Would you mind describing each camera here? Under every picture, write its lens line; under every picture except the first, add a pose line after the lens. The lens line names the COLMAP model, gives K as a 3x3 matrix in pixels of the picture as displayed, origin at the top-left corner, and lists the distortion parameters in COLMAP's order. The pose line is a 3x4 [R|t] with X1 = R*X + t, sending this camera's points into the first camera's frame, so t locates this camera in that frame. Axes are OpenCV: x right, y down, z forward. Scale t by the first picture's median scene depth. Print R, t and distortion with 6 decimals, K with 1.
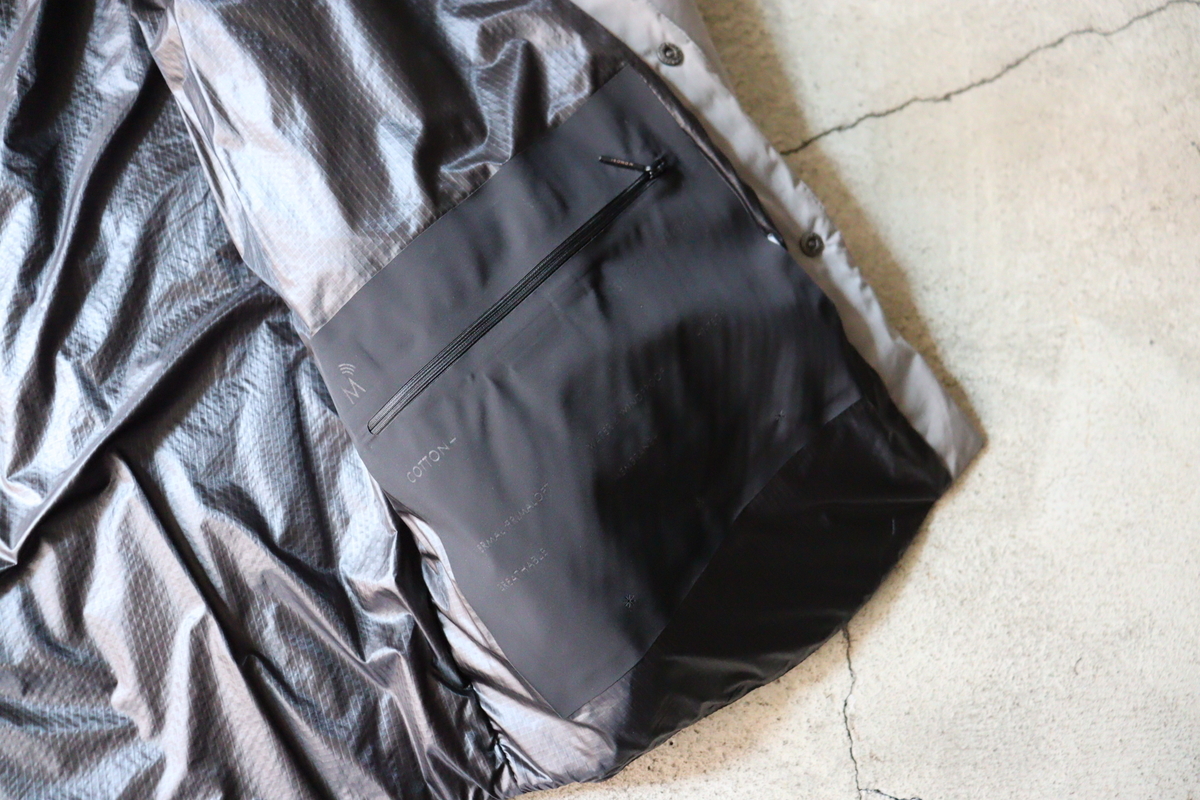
lens RADIAL K [[968.6, 0, 604.7], [0, 968.6, 398.3], [0, 0, 1]] dist [-0.176535, 0.146953]
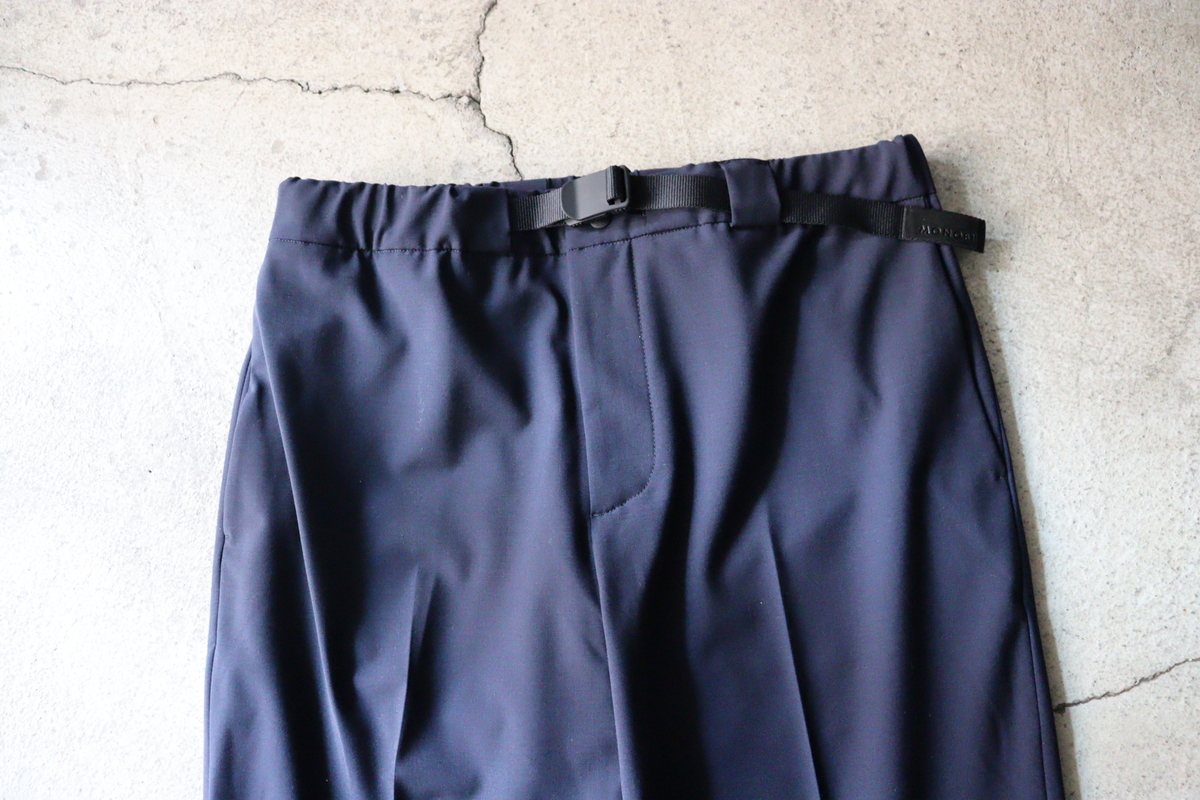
lens RADIAL K [[968.6, 0, 603.8], [0, 968.6, 408.5], [0, 0, 1]] dist [-0.176535, 0.146953]
pose [[0.947612, 0.173027, -0.268503, 0.134514], [-0.171057, 0.984776, 0.030900, -0.609773], [0.269762, 0.016648, 0.962783, -0.044014]]
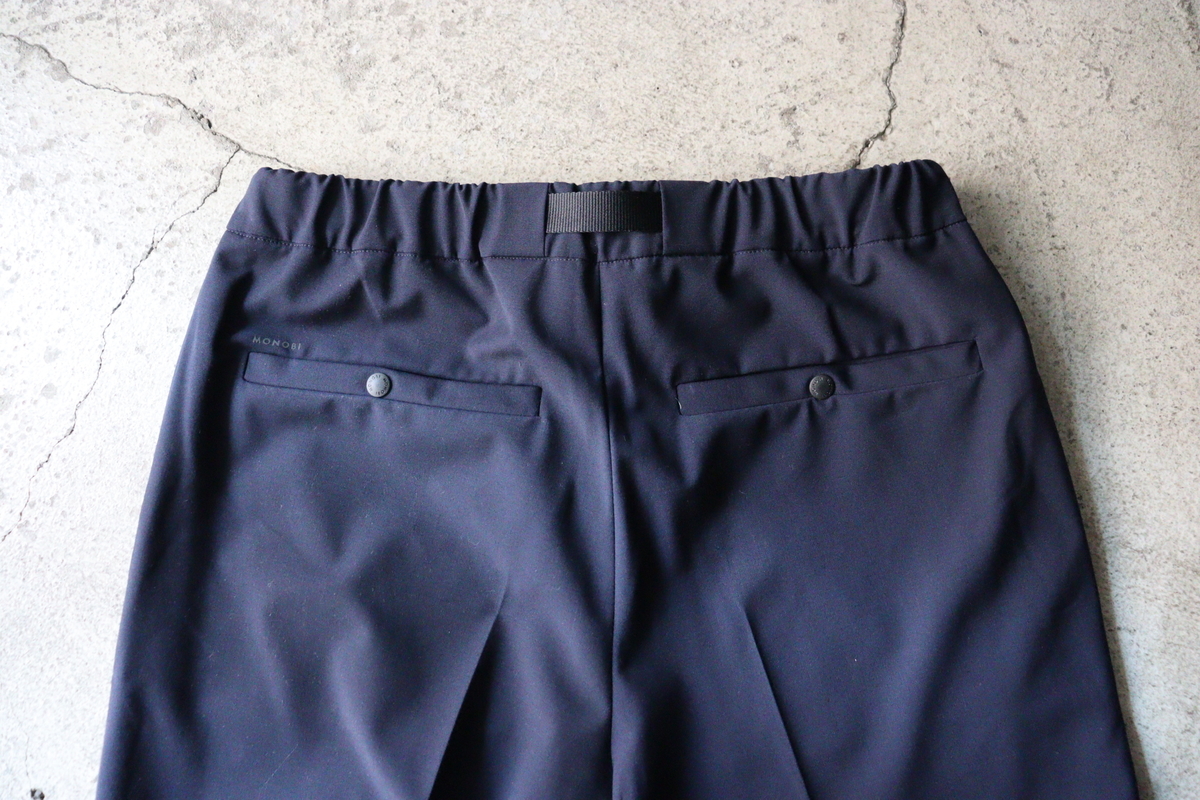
lens RADIAL K [[968.6, 0, 601.2], [0, 968.6, 405.5], [0, 0, 1]] dist [-0.176535, 0.146953]
pose [[0.929030, 0.283788, -0.237420, -0.346252], [-0.279598, 0.958714, 0.051879, -0.778306], [0.242341, 0.018185, 0.970021, -0.005310]]
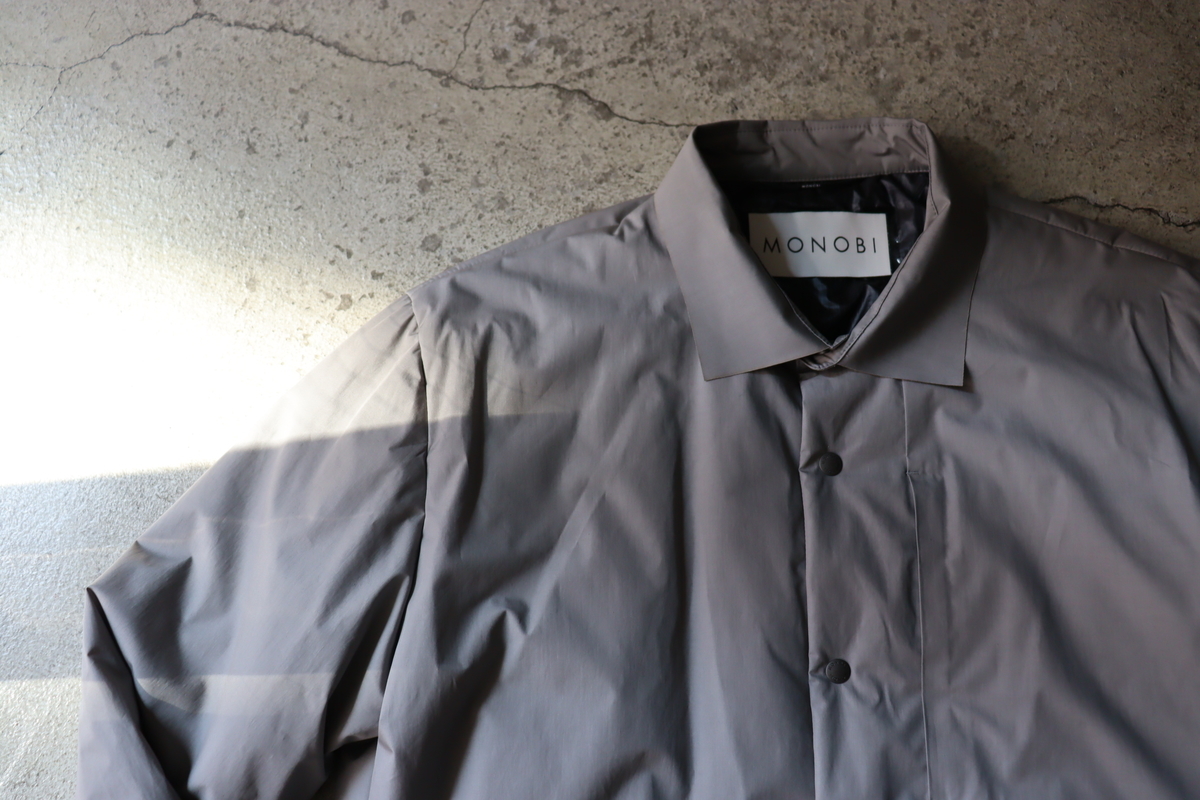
lens RADIAL K [[968.6, 0, 603.1], [0, 968.6, 401.0], [0, 0, 1]] dist [-0.176535, 0.146953]
pose [[0.936700, 0.186184, -0.296528, -0.878116], [-0.193629, 0.981065, 0.004340, -0.571121], [0.291721, 0.053351, 0.955014, -0.240710]]
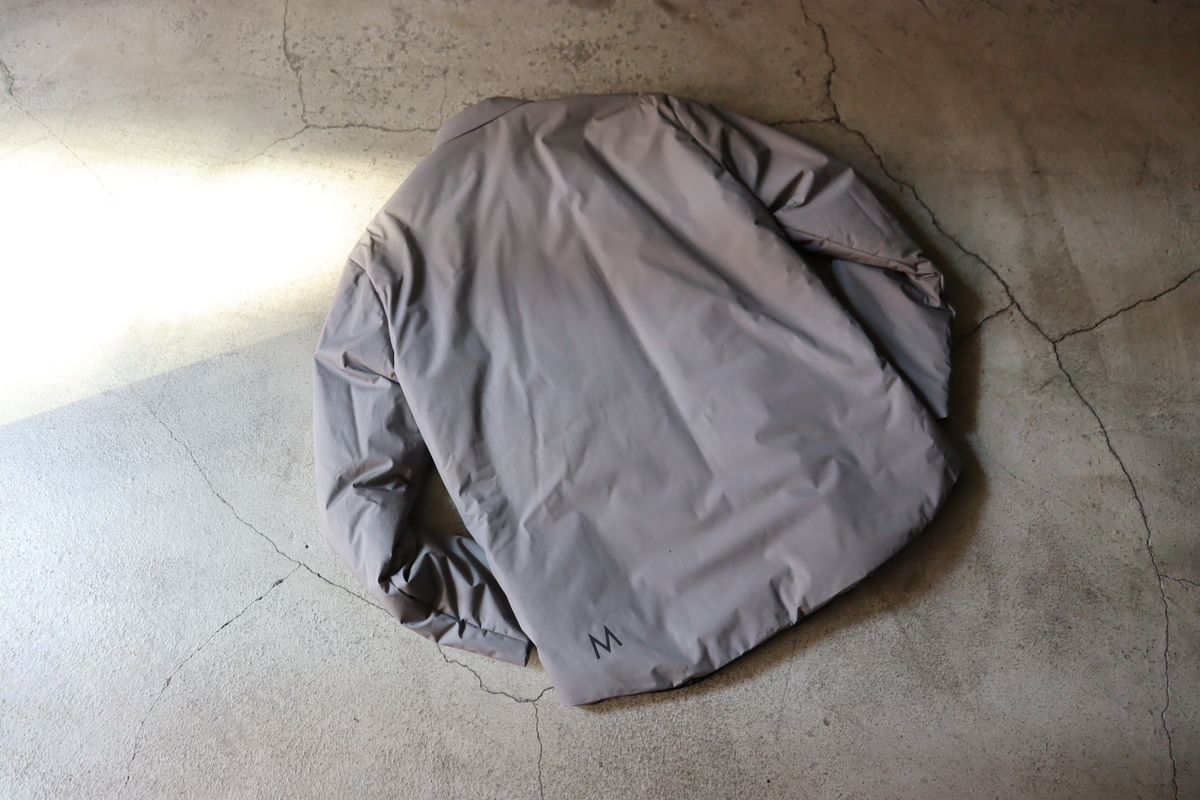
lens RADIAL K [[968.6, 0, 601.2], [0, 968.6, 408.0], [0, 0, 1]] dist [-0.176535, 0.146953]
pose [[0.982394, -0.071186, -0.172728, -0.649761], [0.041766, 0.984844, -0.168341, 0.295045], [0.182093, 0.158163, 0.970477, -1.536460]]
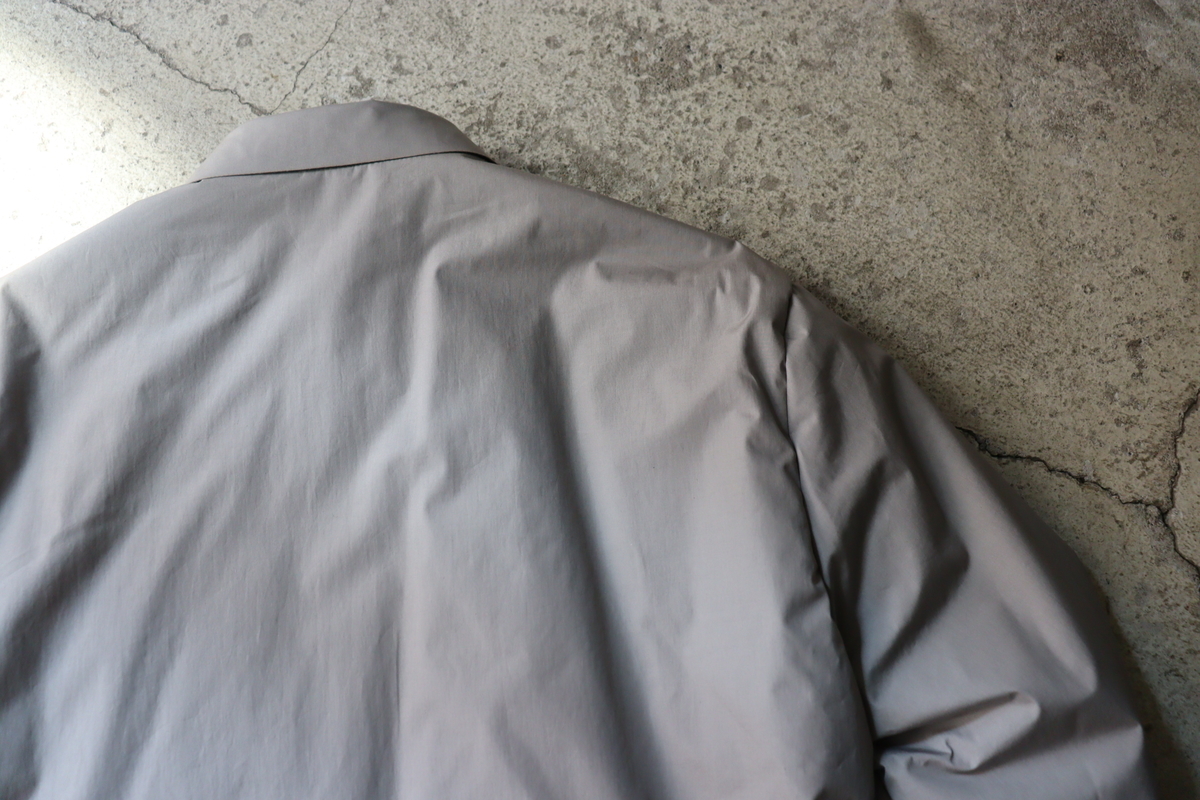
lens RADIAL K [[968.6, 0, 603.3], [0, 968.6, 397.8], [0, 0, 1]] dist [-0.176535, 0.146953]
pose [[0.890273, 0.385994, -0.241708, -0.756169], [-0.399808, 0.916556, -0.008909, -0.781382], [0.218100, 0.104568, 0.970308, -0.110381]]
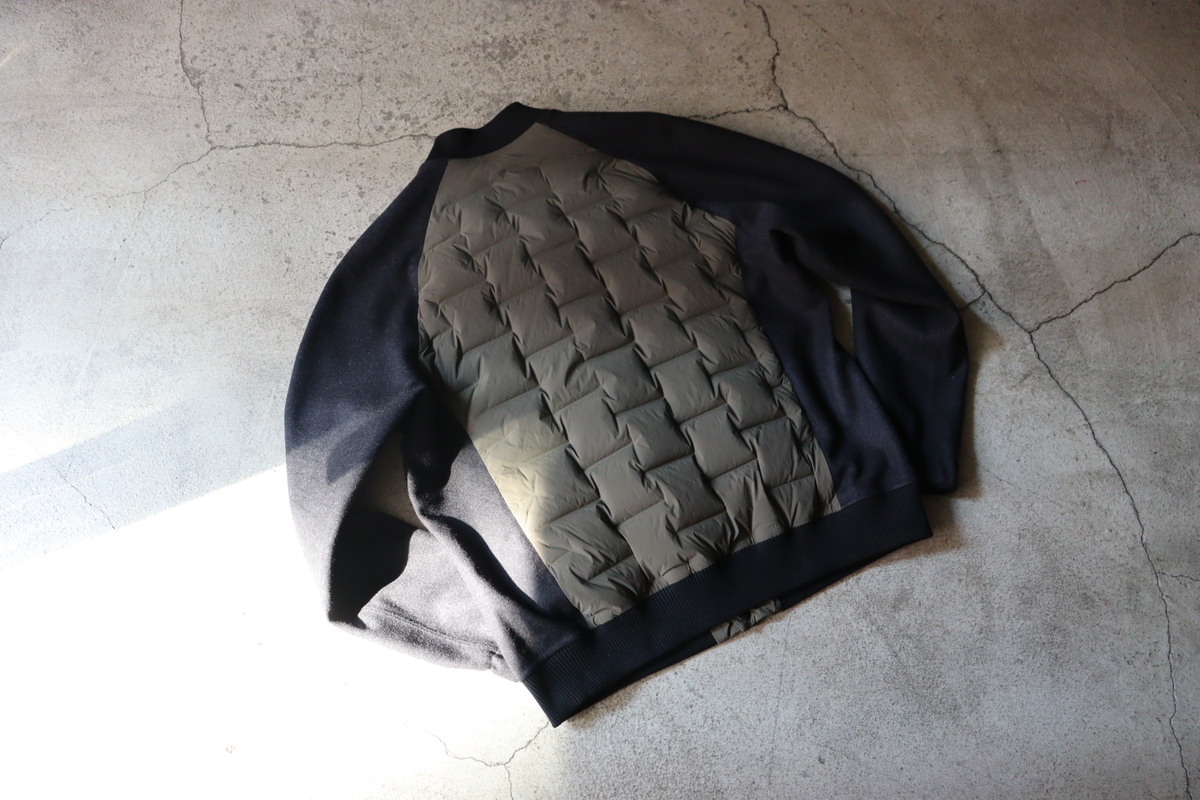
lens RADIAL K [[968.6, 0, 601.8], [0, 968.6, 413.9], [0, 0, 1]] dist [-0.176535, 0.146953]
pose [[0.982978, -0.137129, -0.122271, -0.680050], [0.118750, 0.982028, -0.146694, 0.177807], [0.140190, 0.129677, 0.981596, -1.371257]]
